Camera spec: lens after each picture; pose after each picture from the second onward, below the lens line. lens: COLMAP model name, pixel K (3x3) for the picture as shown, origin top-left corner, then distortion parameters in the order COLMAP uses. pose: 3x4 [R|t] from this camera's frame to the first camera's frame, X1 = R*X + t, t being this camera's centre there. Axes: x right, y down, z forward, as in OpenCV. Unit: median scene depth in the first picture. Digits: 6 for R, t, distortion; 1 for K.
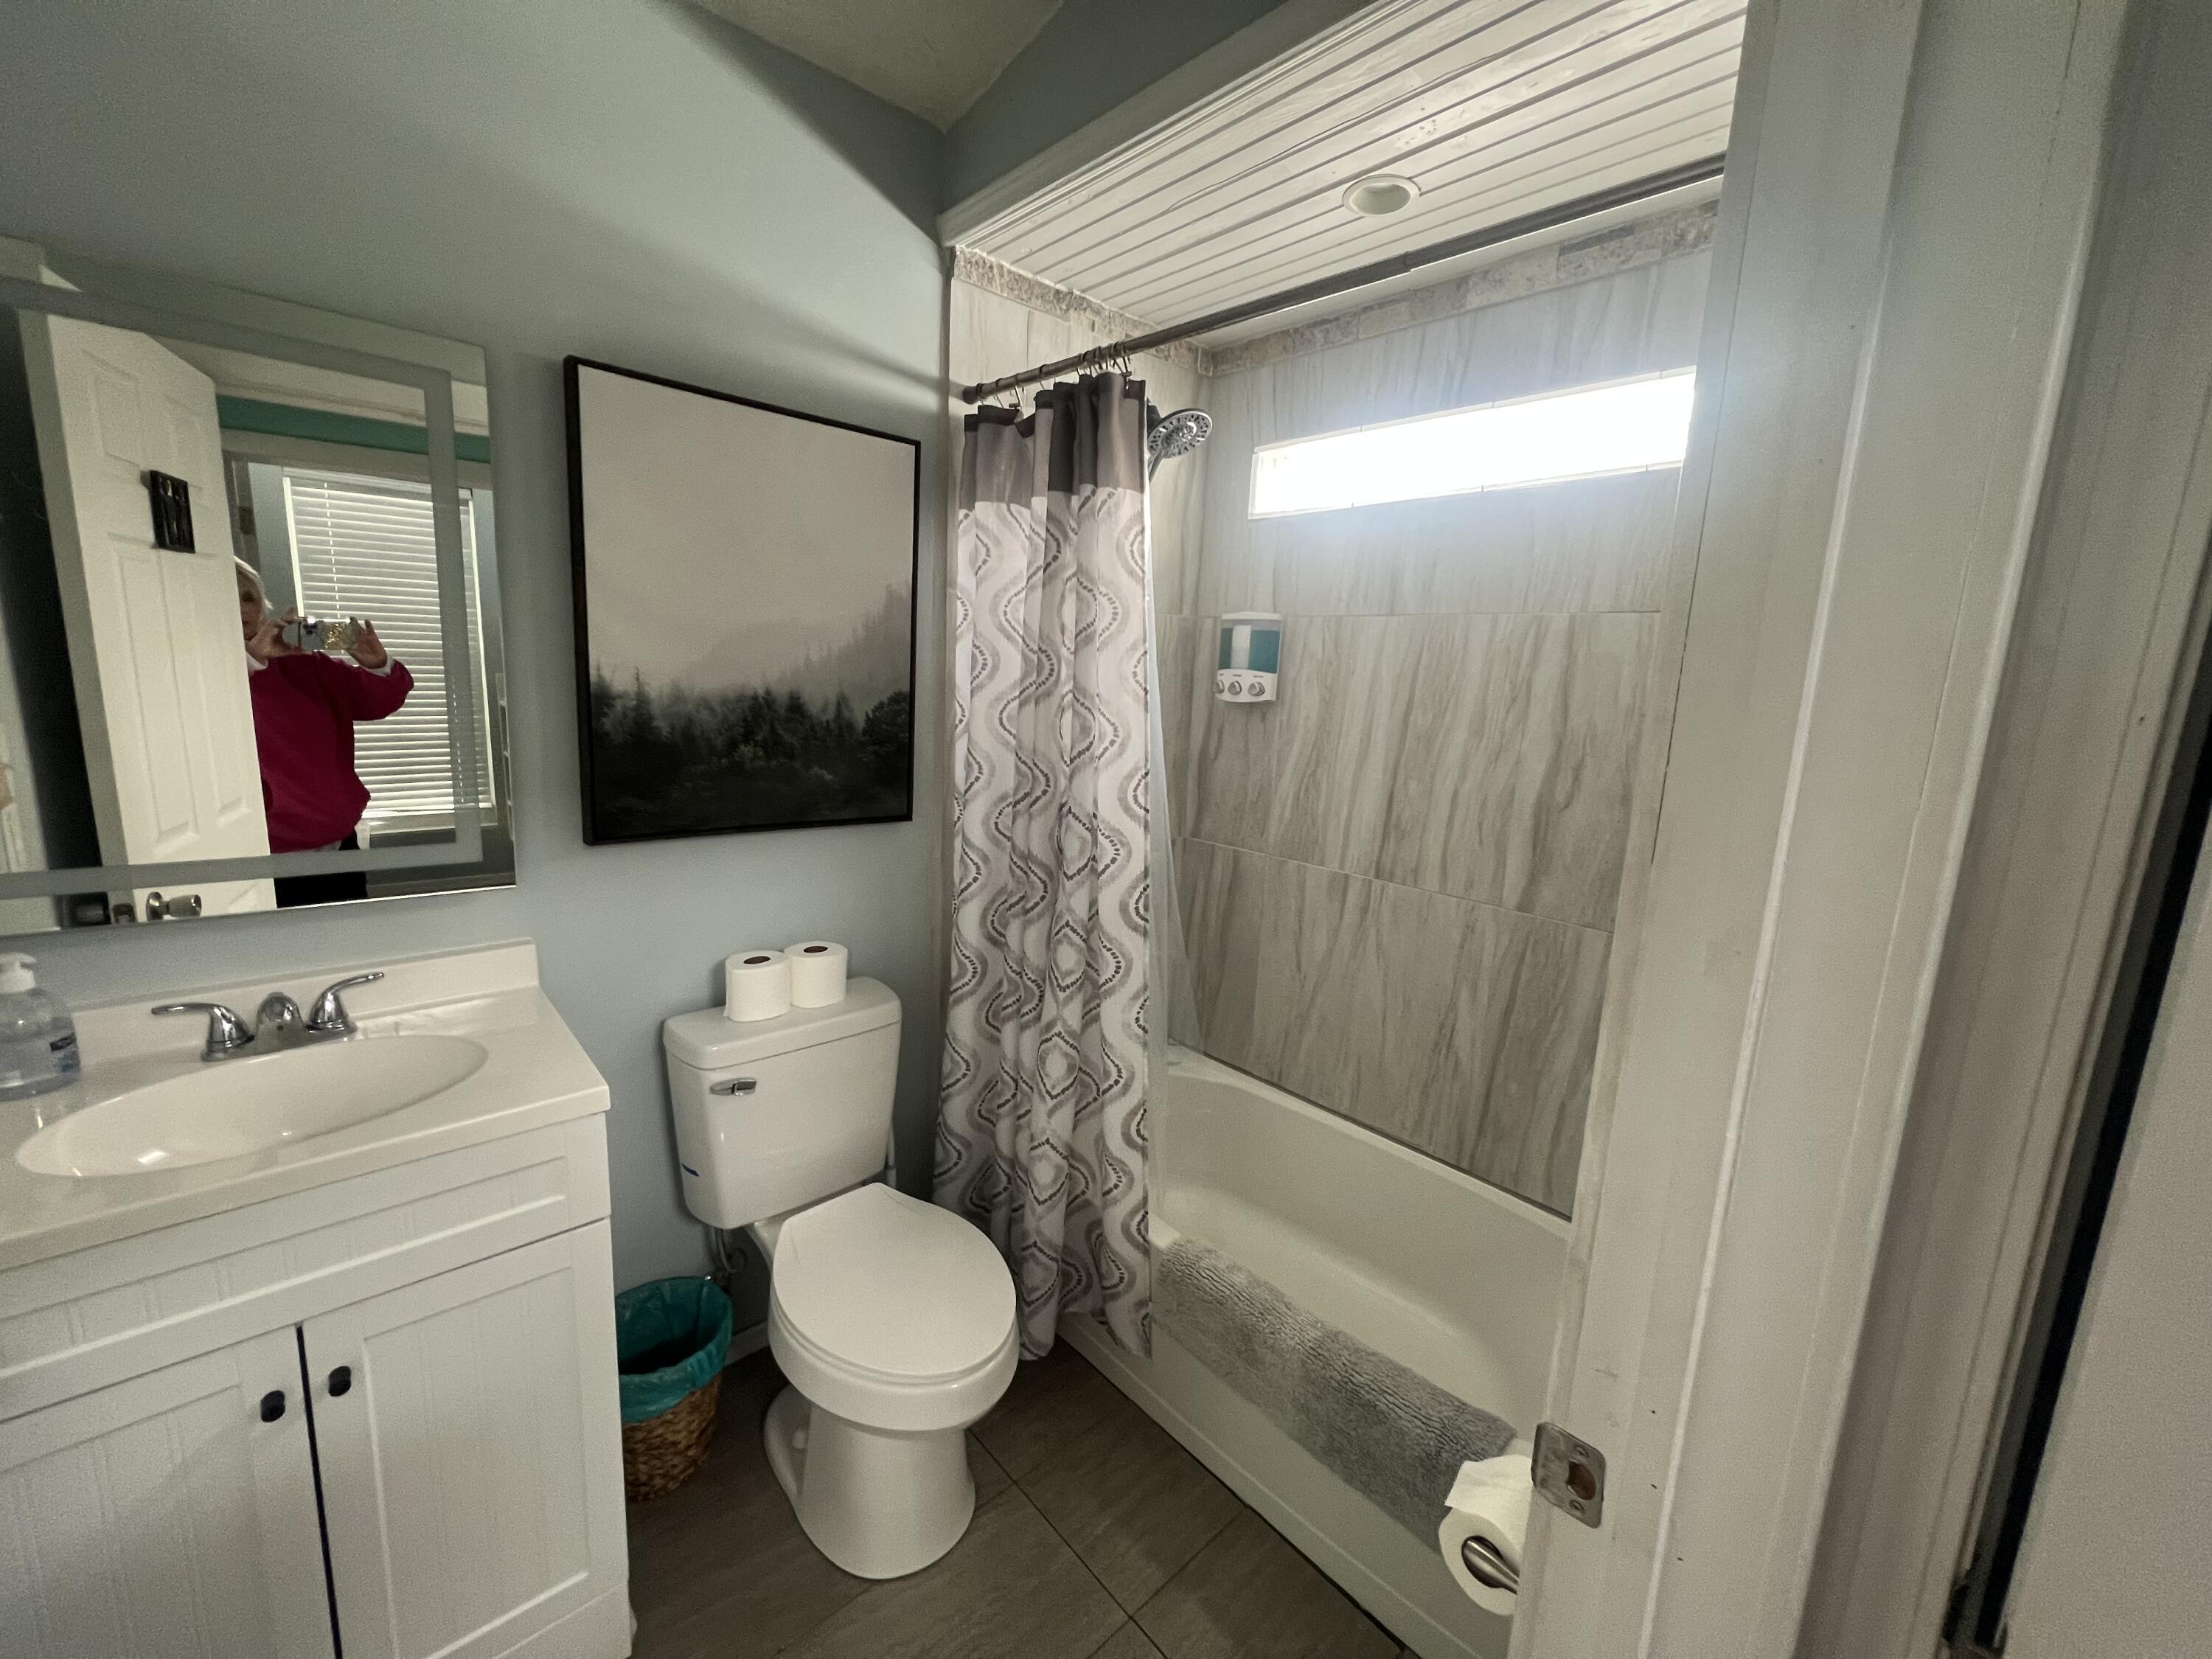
lens RADIAL K [[883.6, 0, 1102.5], [0, 883.6, 824.0], [0, 0, 1]] dist [-0.000934, -0.000019]
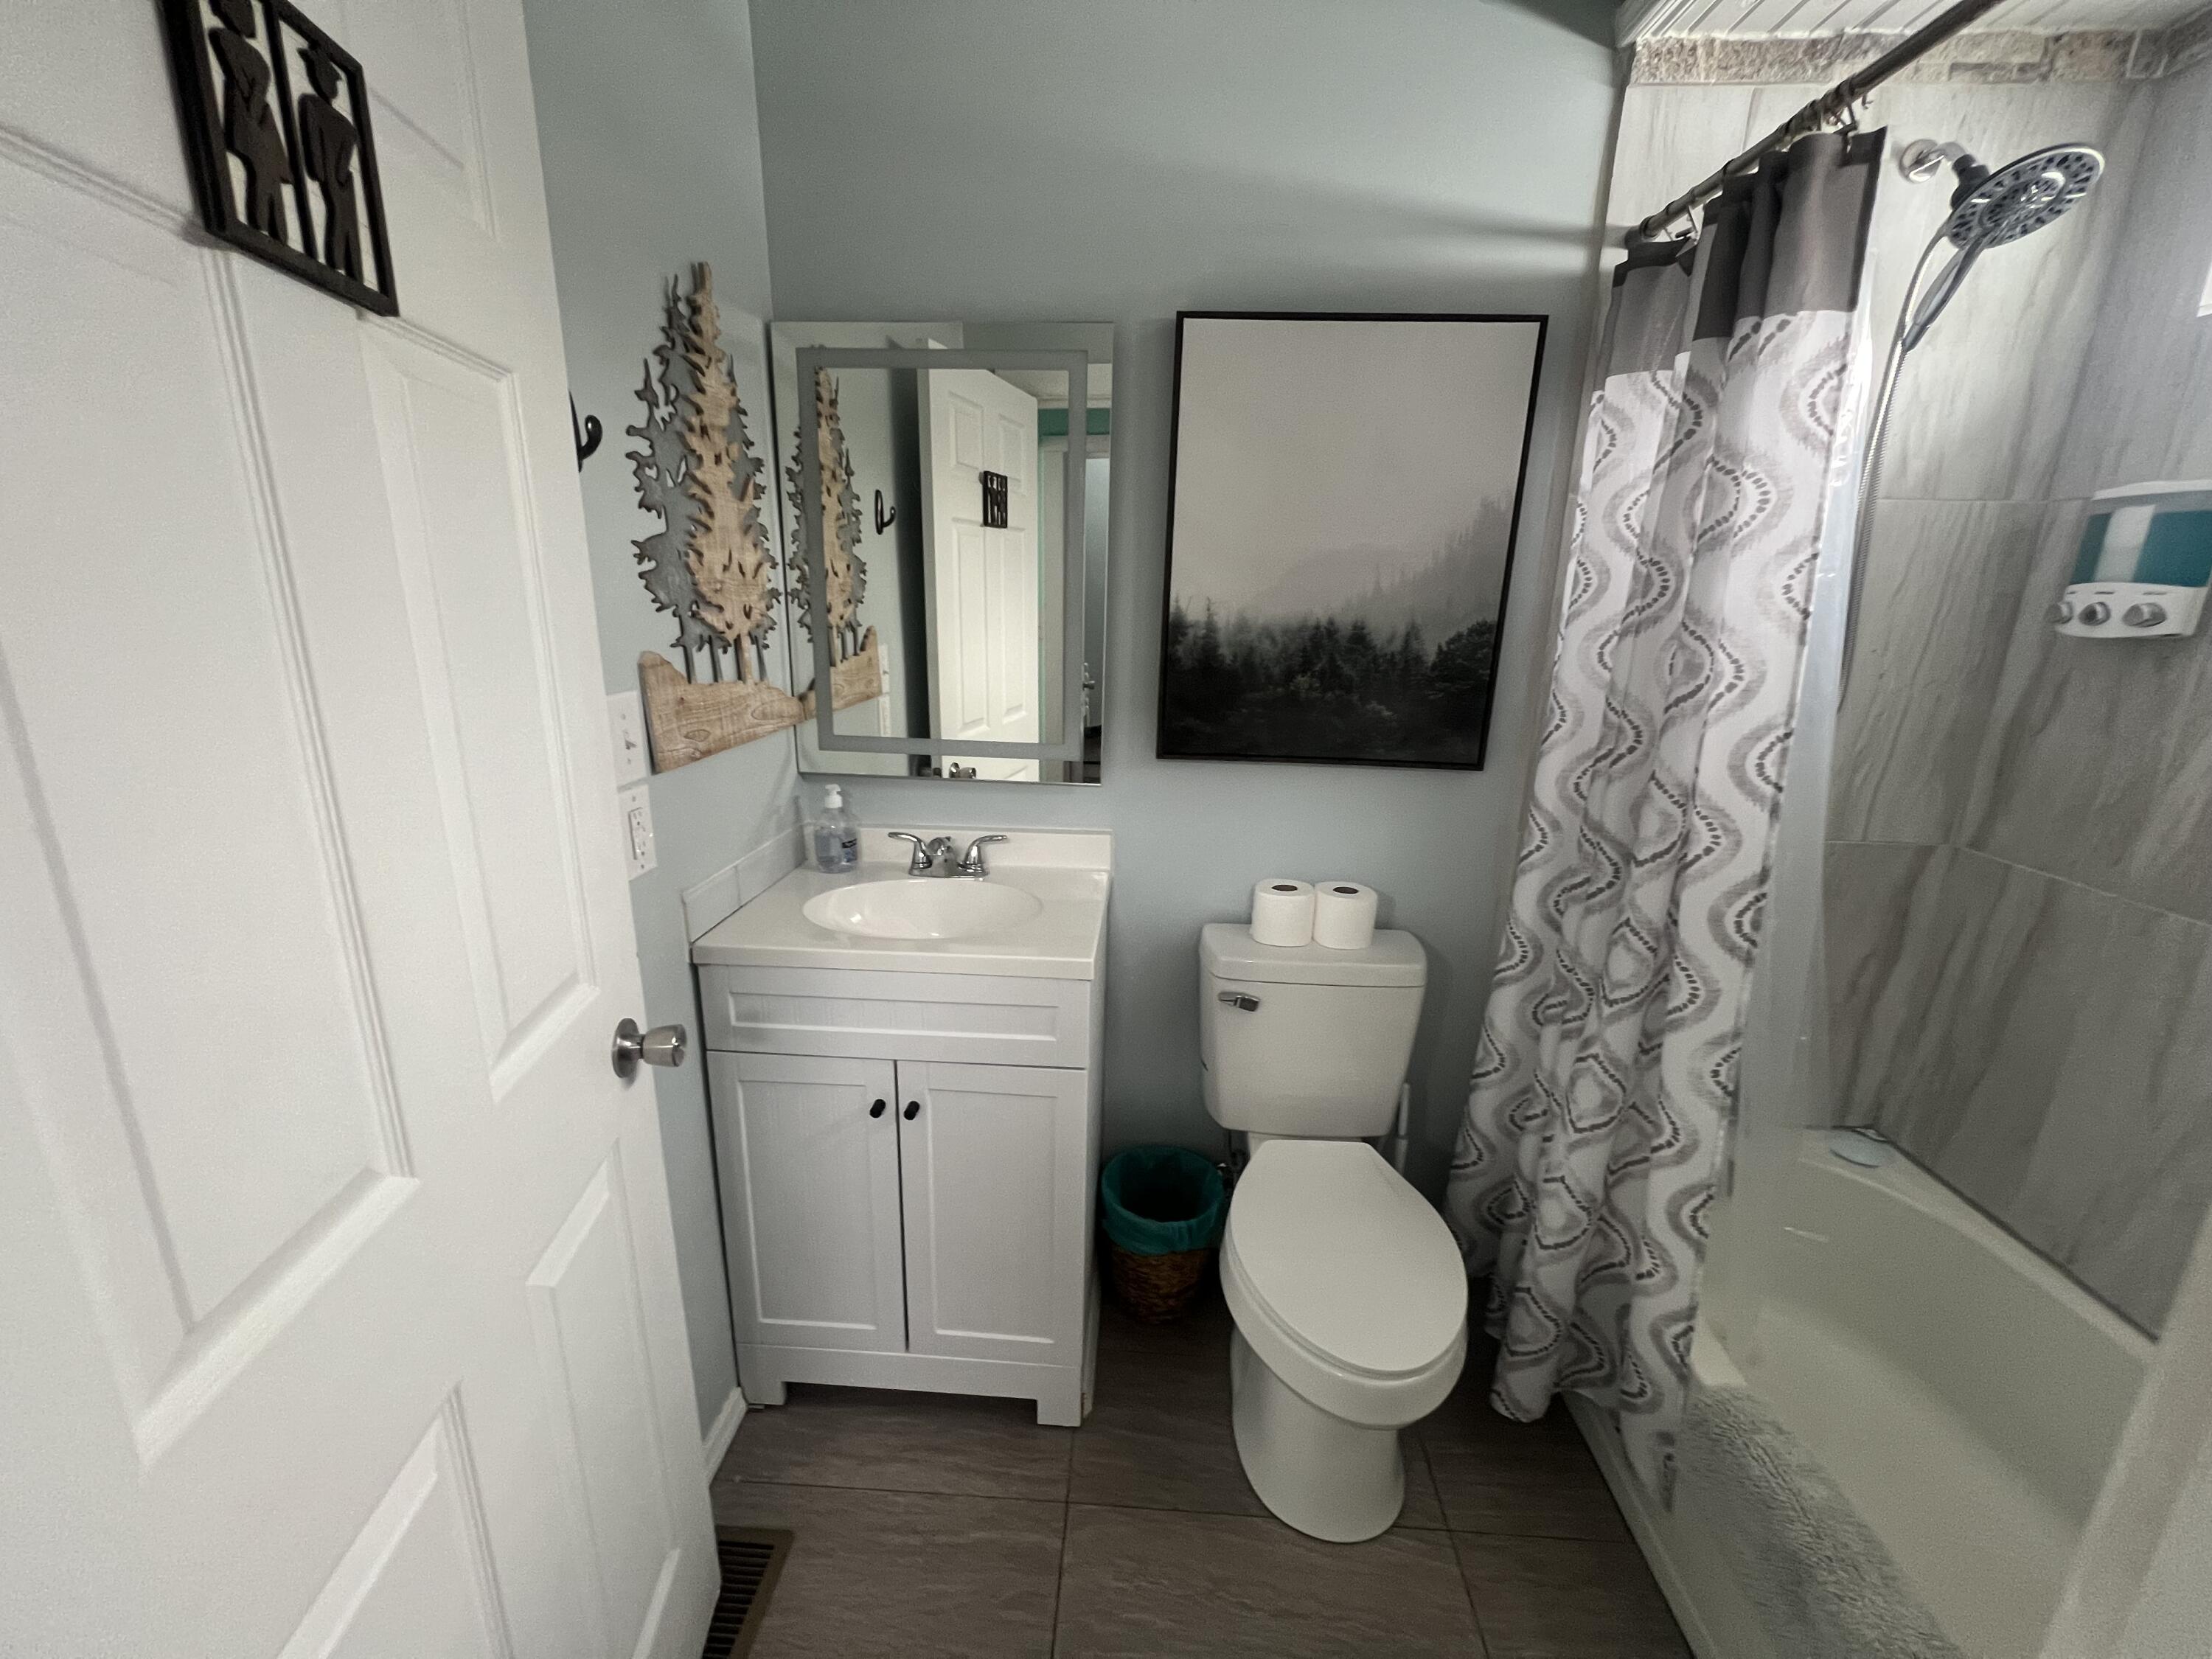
lens RADIAL K [[883.6, 0, 1102.5], [0, 883.6, 824.0], [0, 0, 1]] dist [-0.000934, -0.000019]
pose [[0.698070, 0.150001, -0.700141, 0.160604], [-0.108206, 0.988681, 0.103933, -0.001980], [0.707806, 0.003207, 0.706400, 0.126176]]
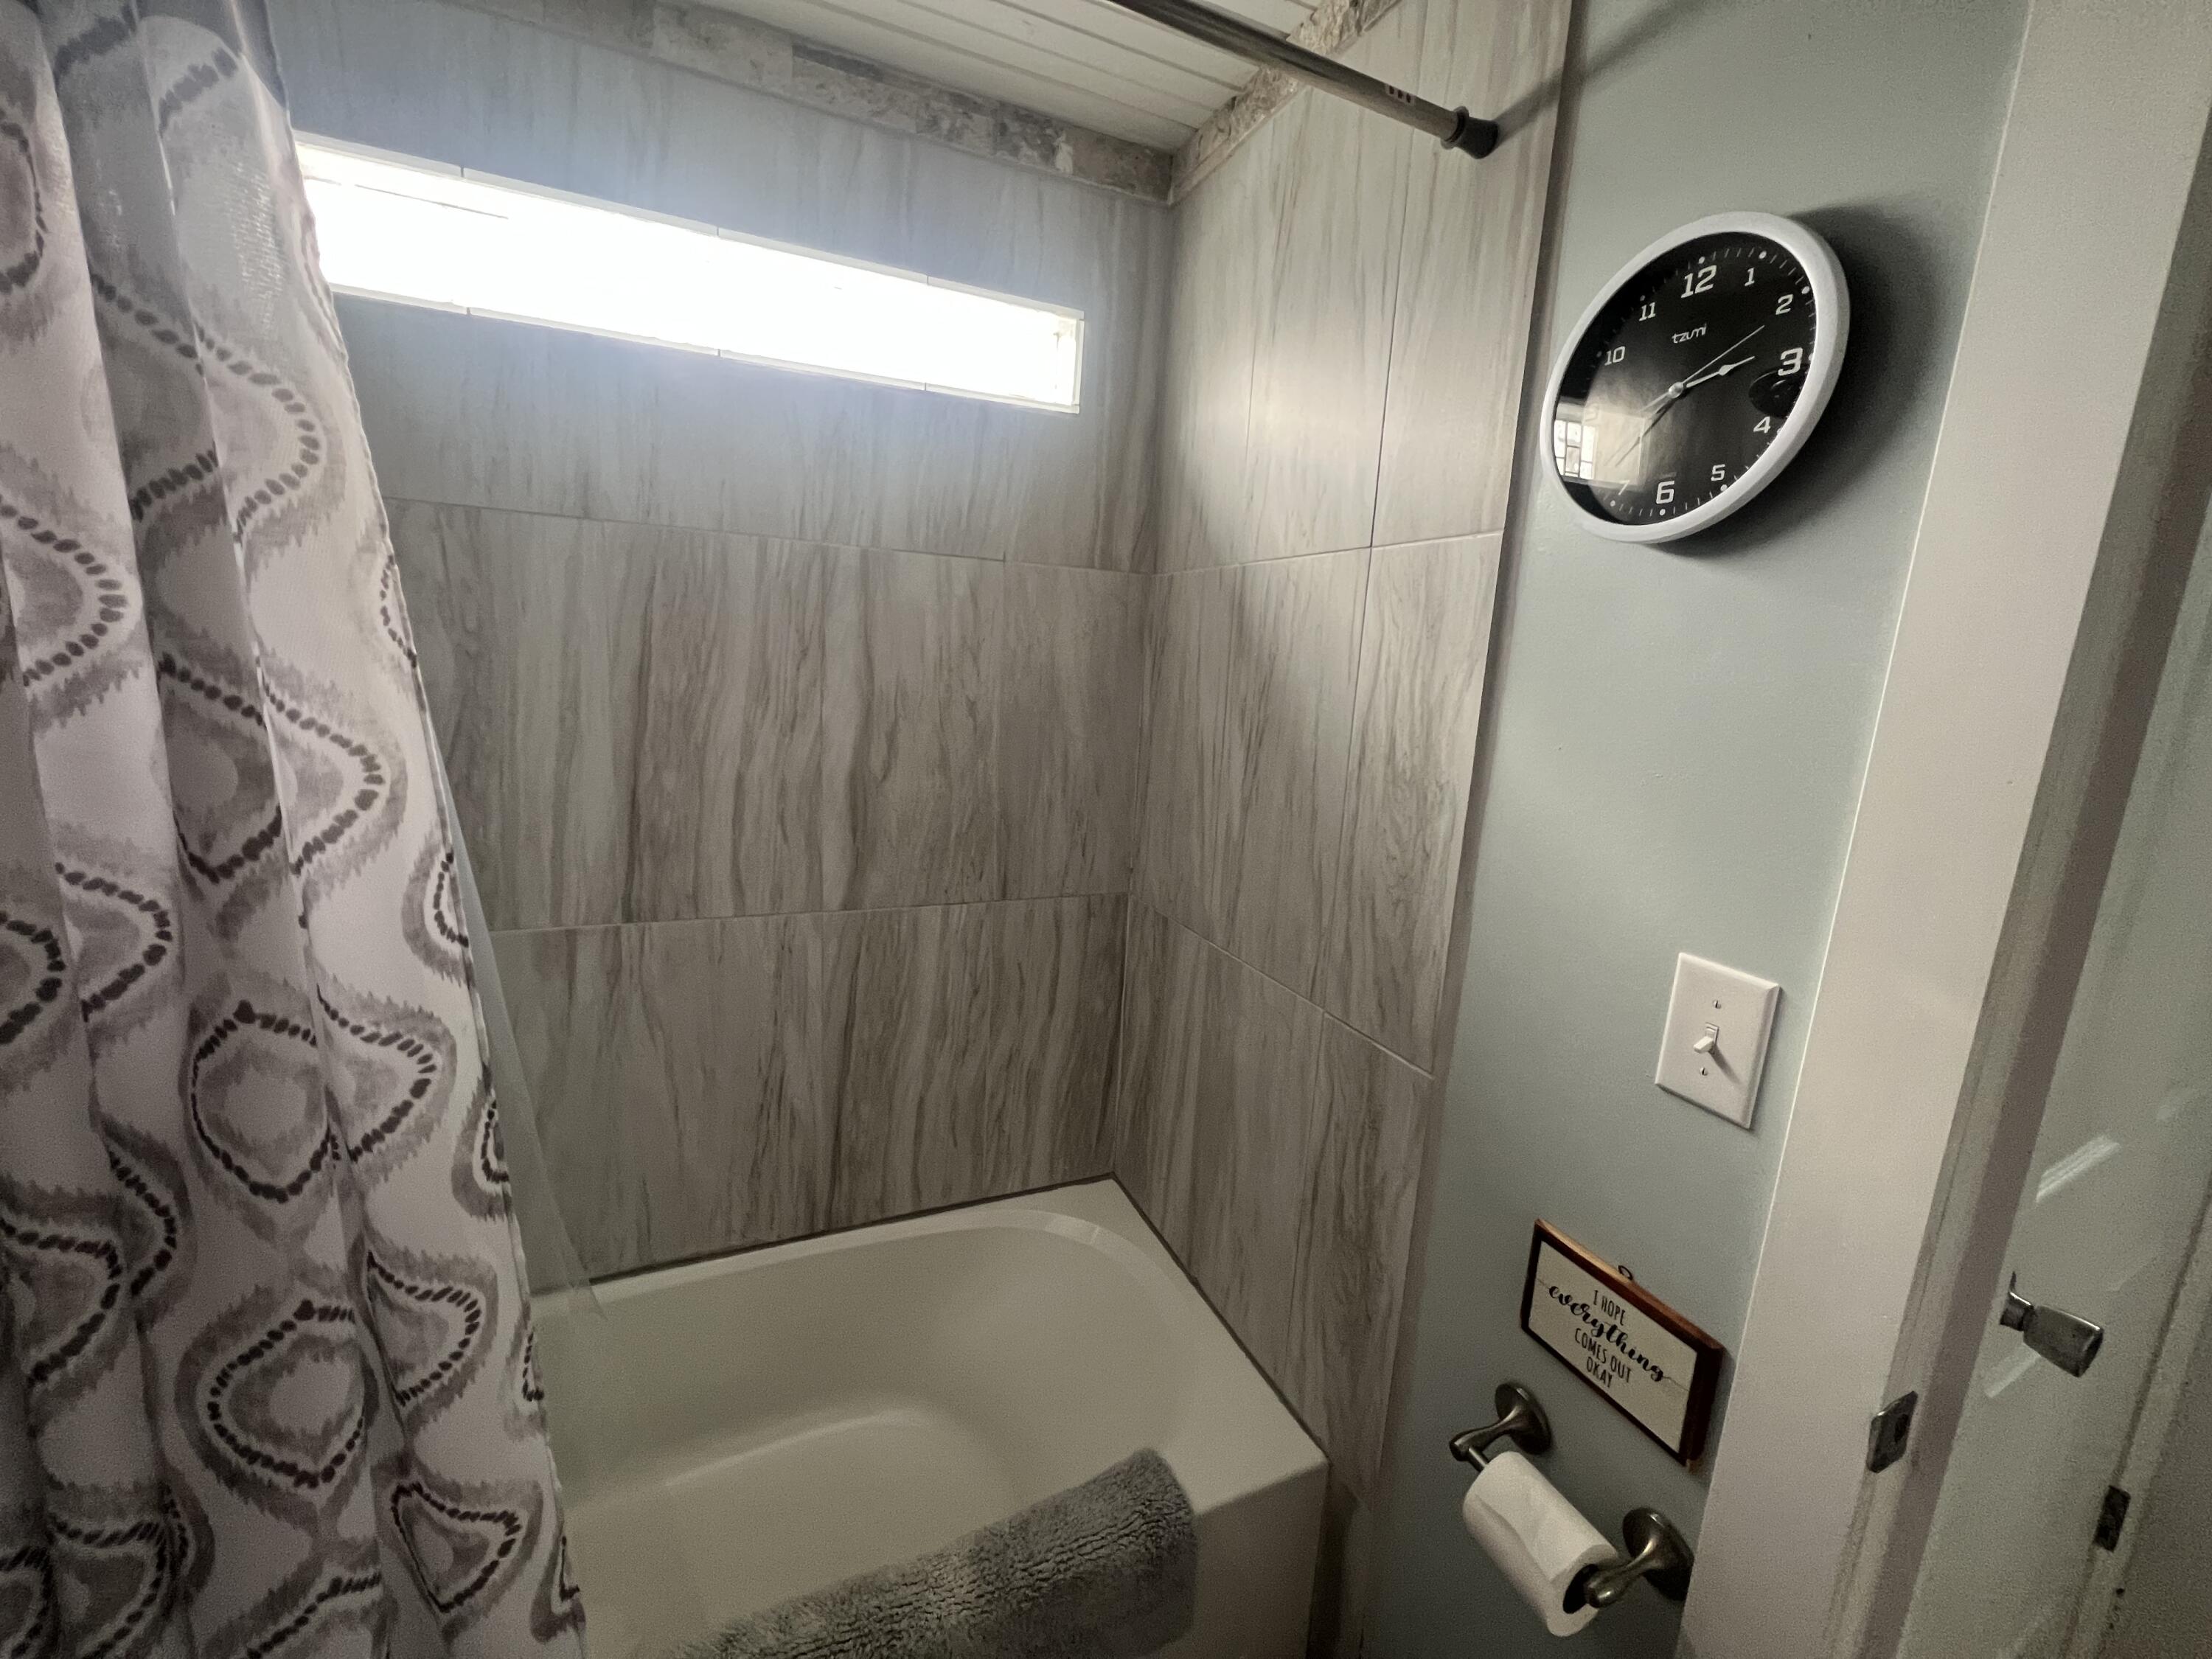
lens RADIAL K [[883.6, 0, 1102.5], [0, 883.6, 824.0], [0, 0, 1]] dist [-0.000934, -0.000019]
pose [[0.320109, -0.199930, 0.926044, -0.221650], [0.122405, 0.978014, 0.168838, -0.099189], [-0.939440, 0.059306, 0.337544, 0.537232]]
